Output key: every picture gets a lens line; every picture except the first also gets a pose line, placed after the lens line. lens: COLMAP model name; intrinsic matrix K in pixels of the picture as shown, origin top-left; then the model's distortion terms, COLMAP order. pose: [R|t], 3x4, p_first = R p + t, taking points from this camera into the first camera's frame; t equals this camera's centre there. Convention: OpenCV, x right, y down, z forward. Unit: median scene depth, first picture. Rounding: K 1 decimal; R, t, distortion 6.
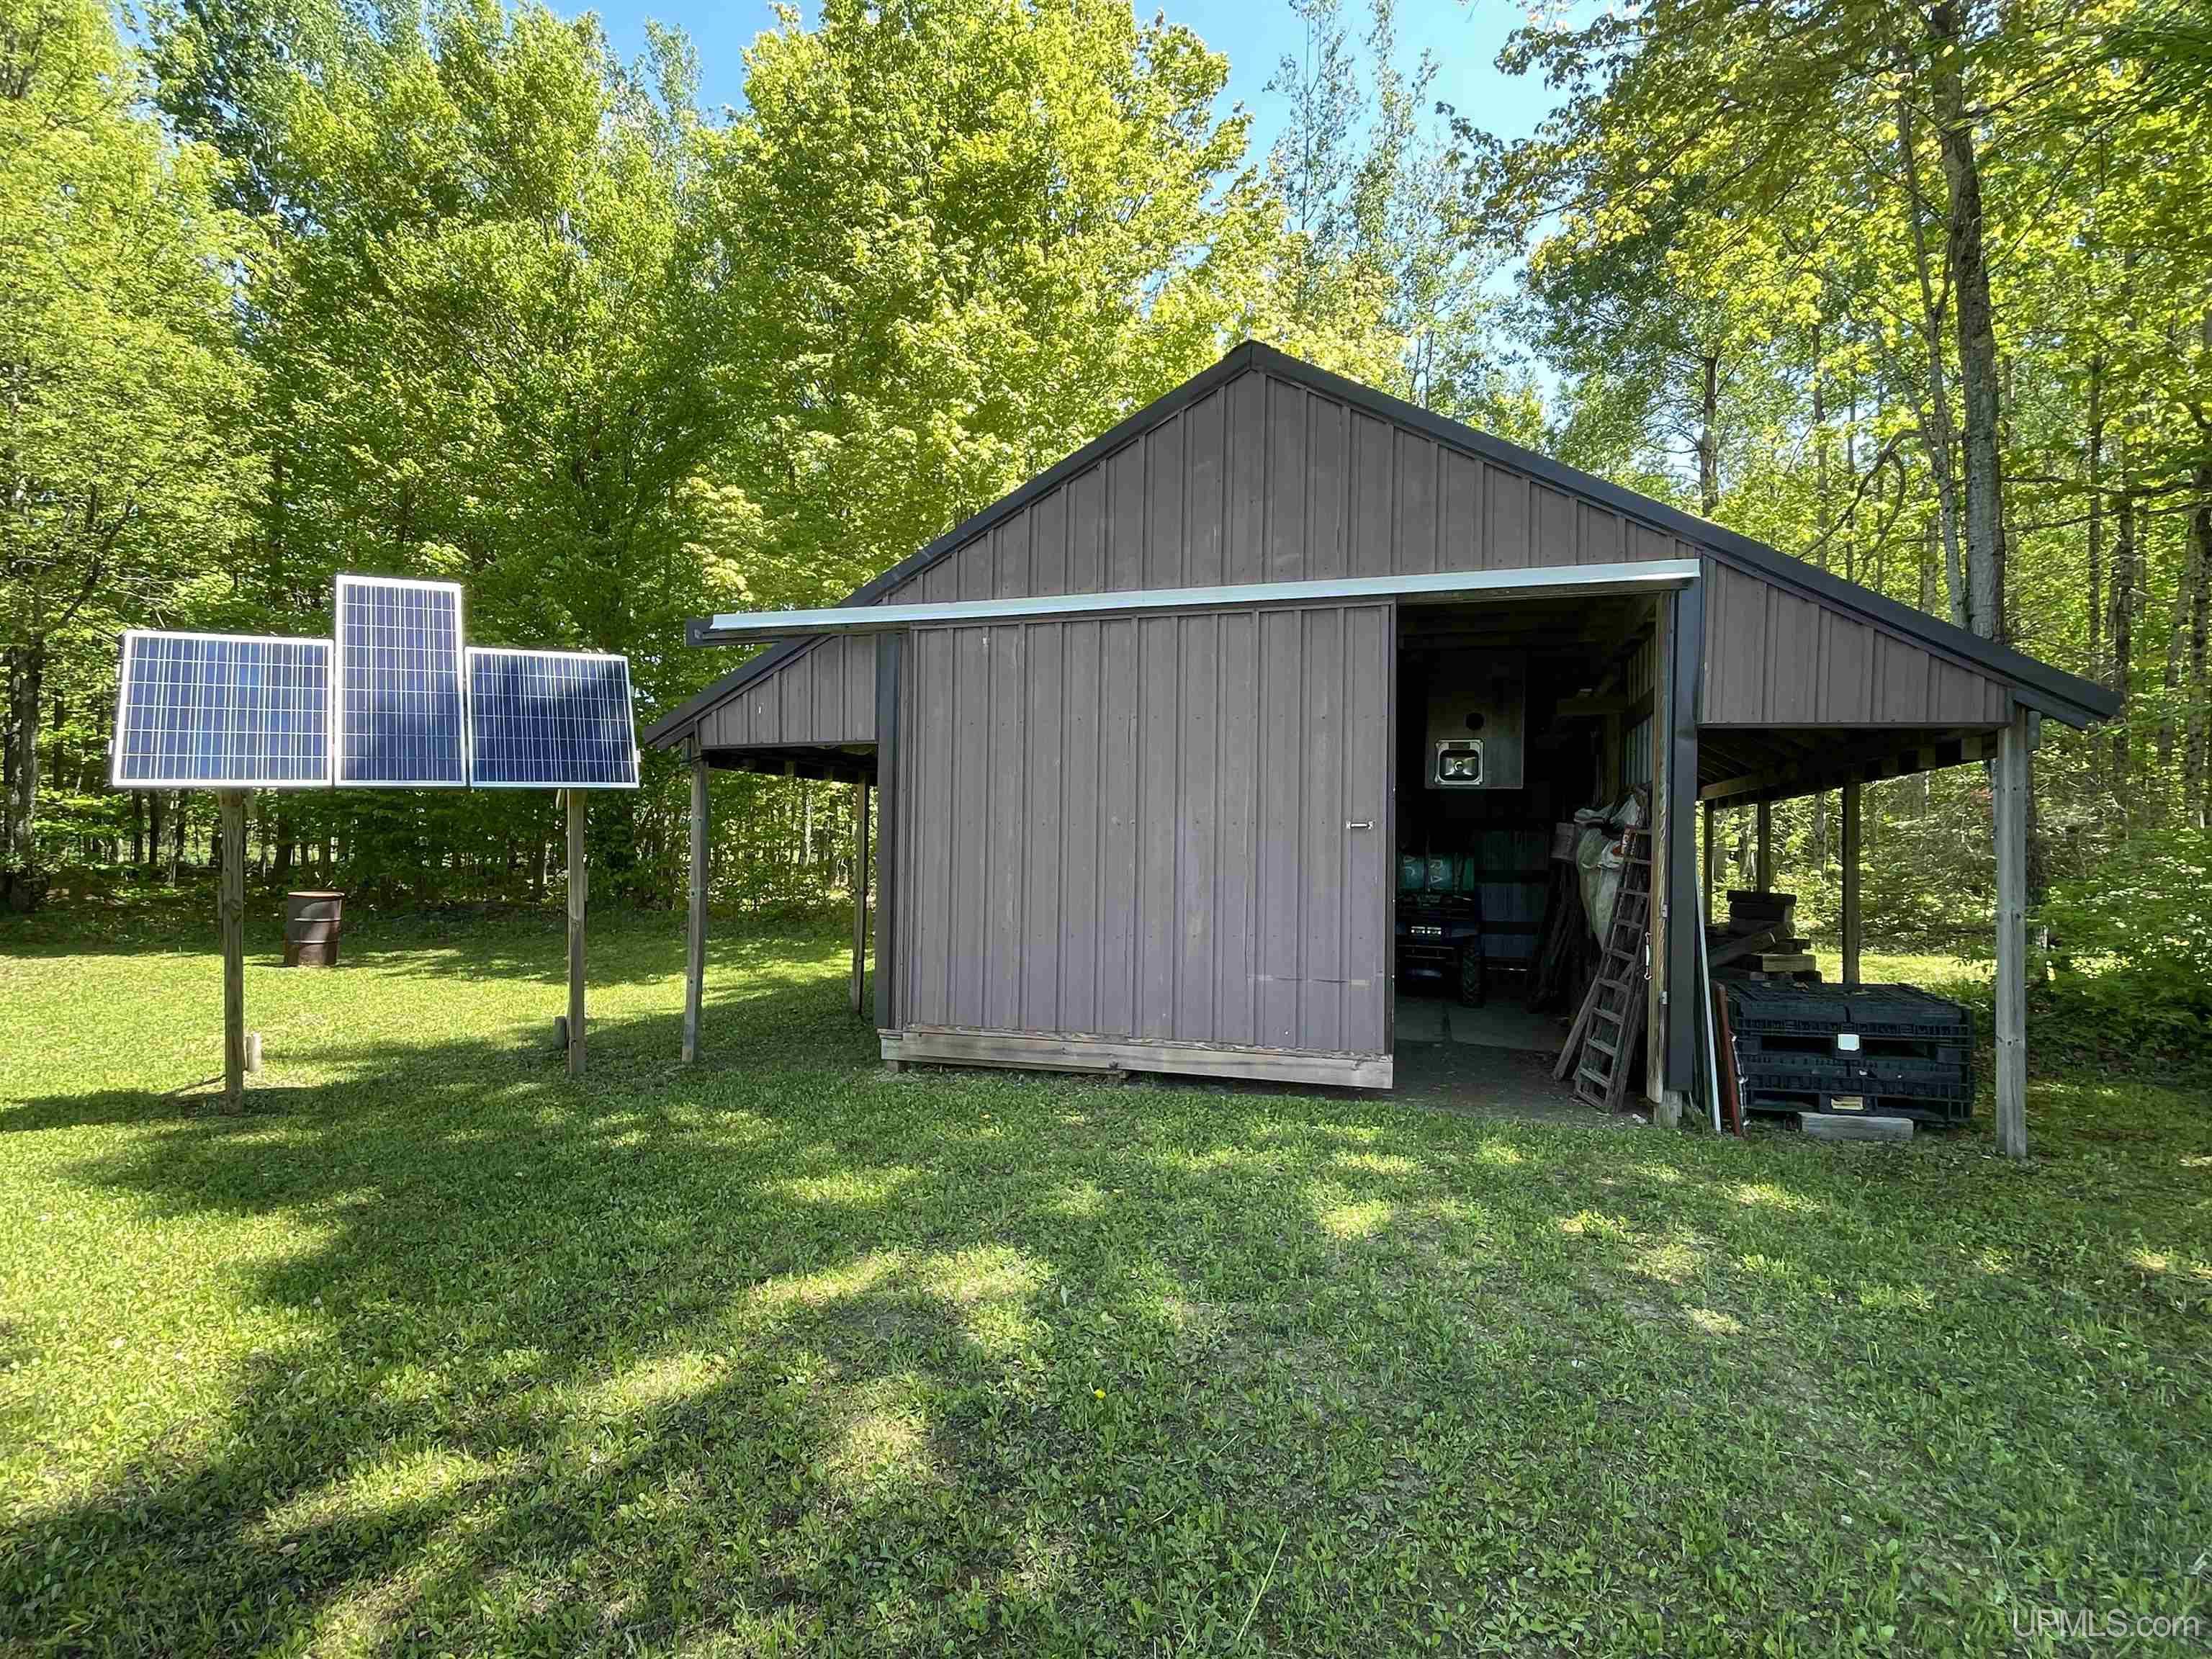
lens RADIAL K [[1118.2, 0, 1108.8], [0, 1118.2, 831.5], [0, 0, 1]] dist [-0.000380, -0.000115]
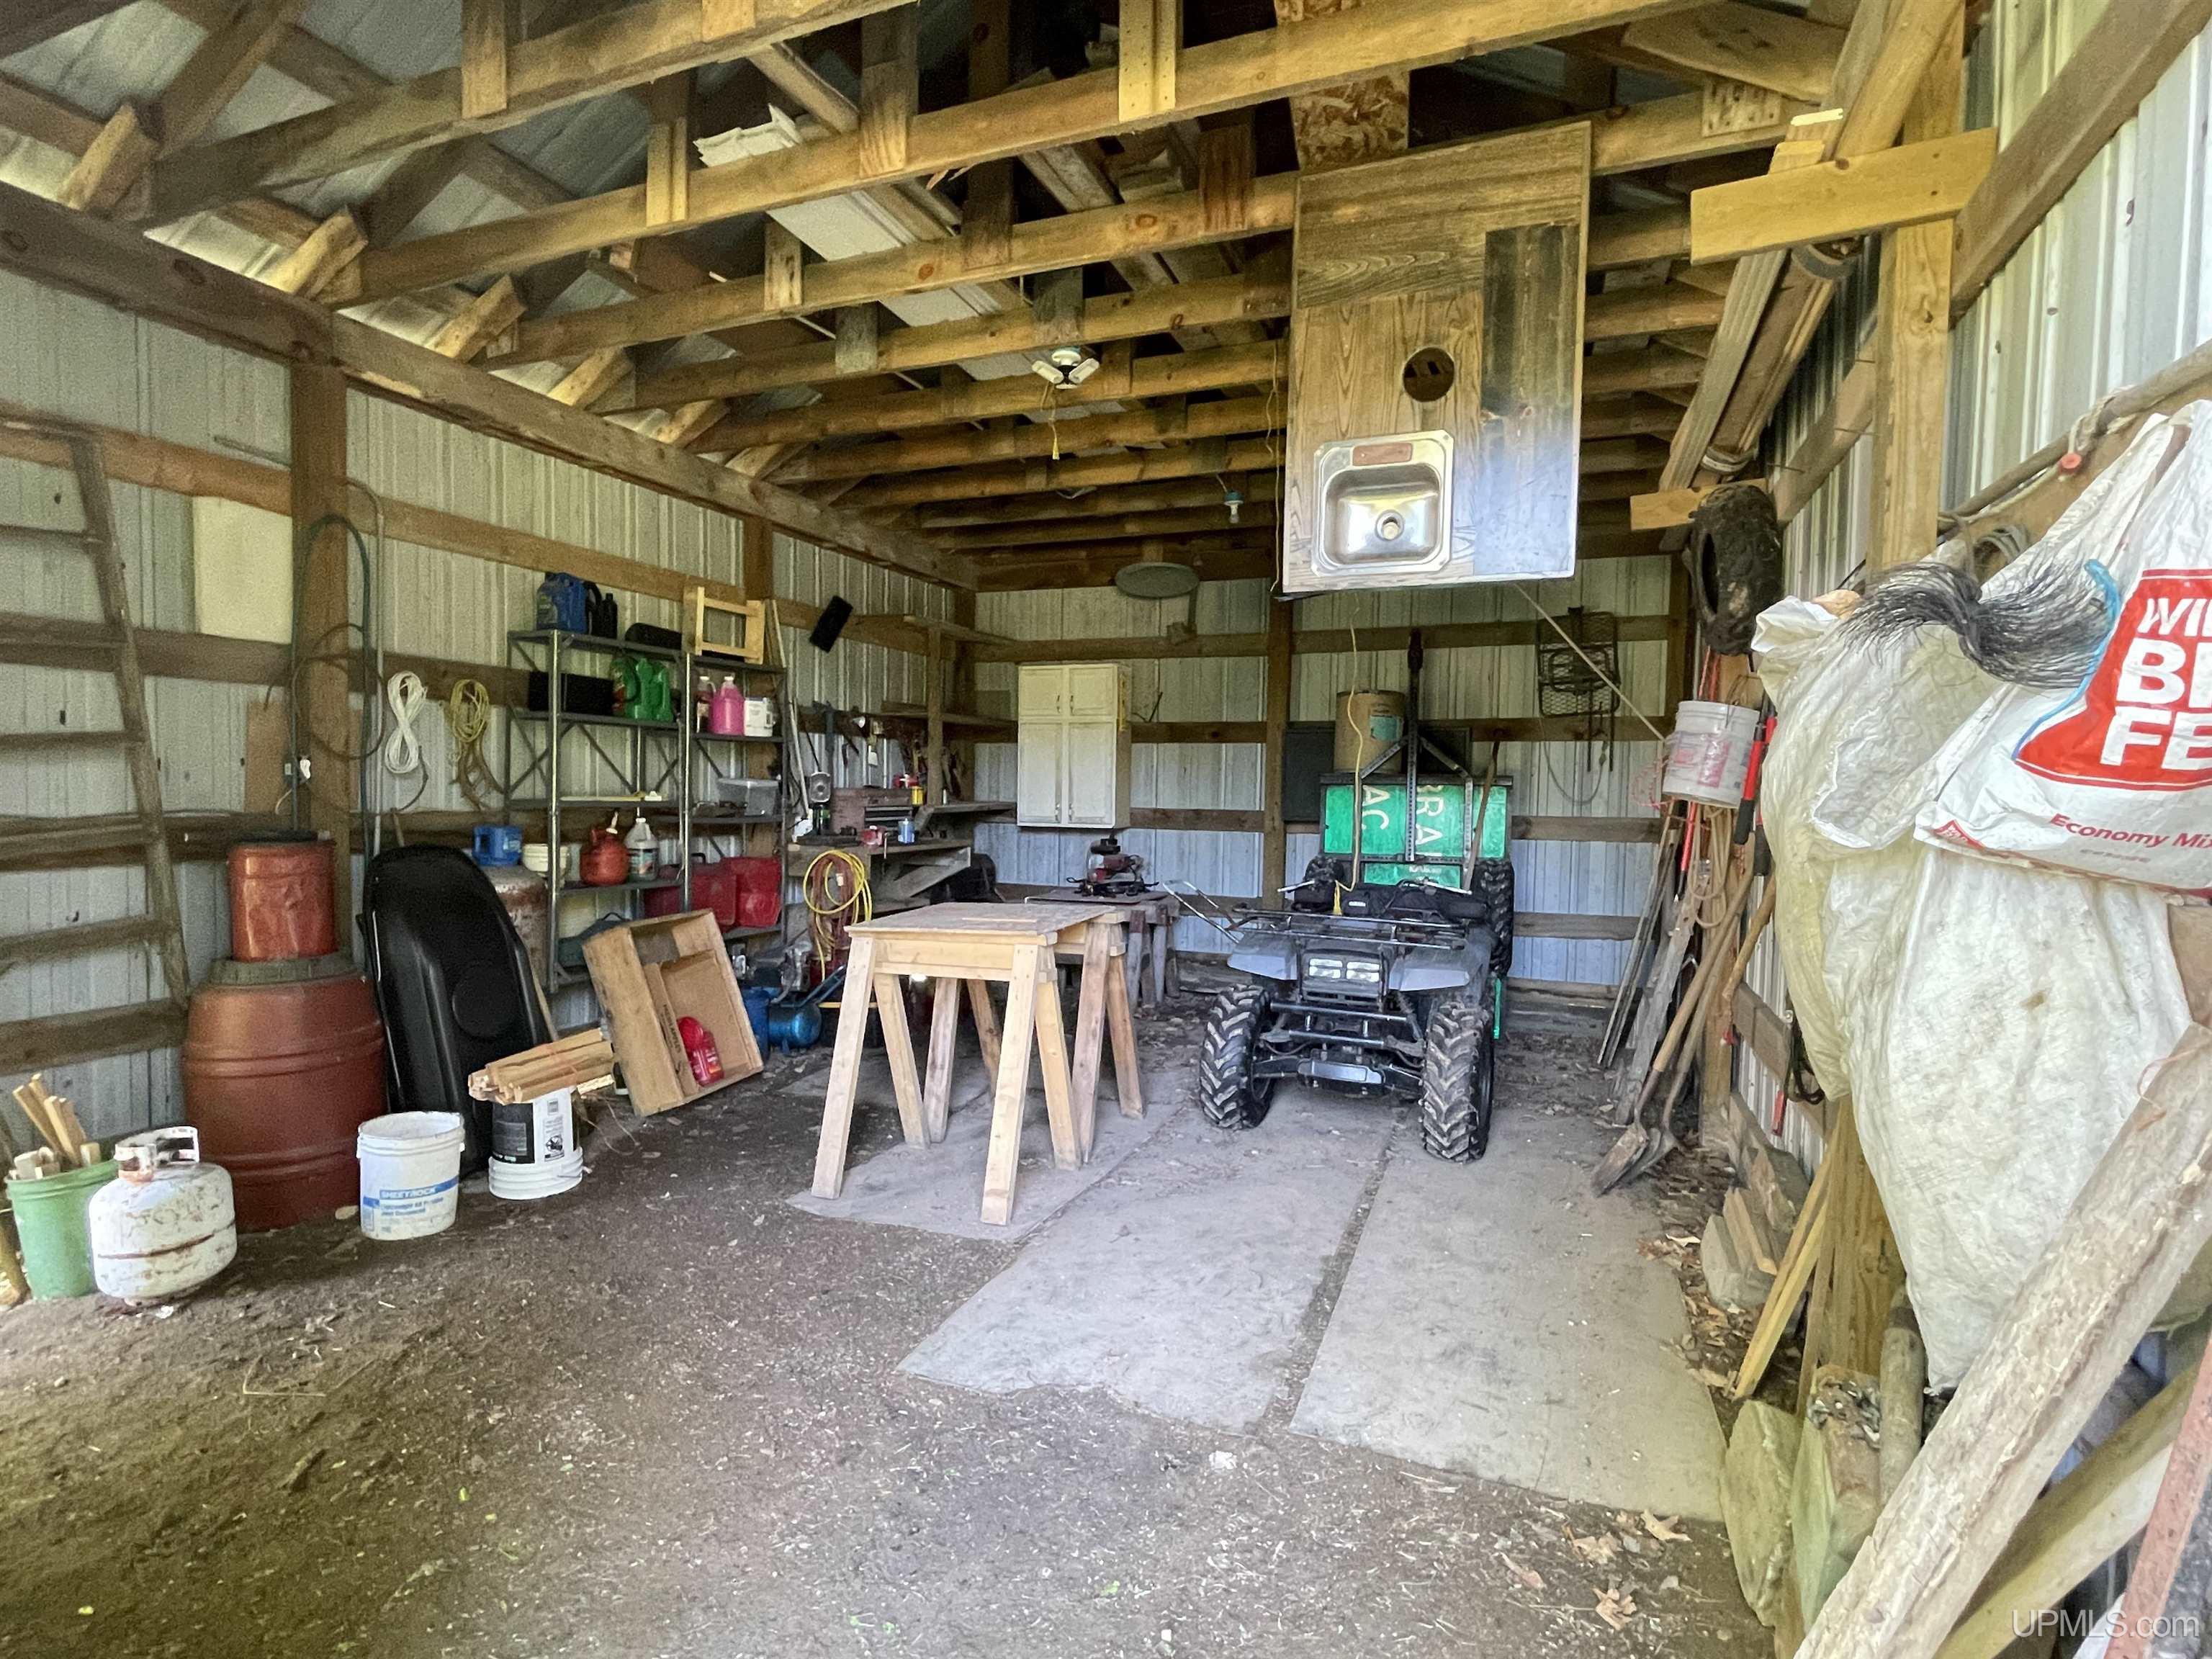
lens RADIAL K [[1118.2, 0, 1106.3], [0, 1118.2, 832.2], [0, 0, 1]] dist [-0.000380, -0.000115]
pose [[0.996167, 0.008592, -0.087047, 0.127226], [-0.003333, 0.998170, 0.060379, 0.007938], [0.087406, -0.059858, 0.994373, 0.318669]]
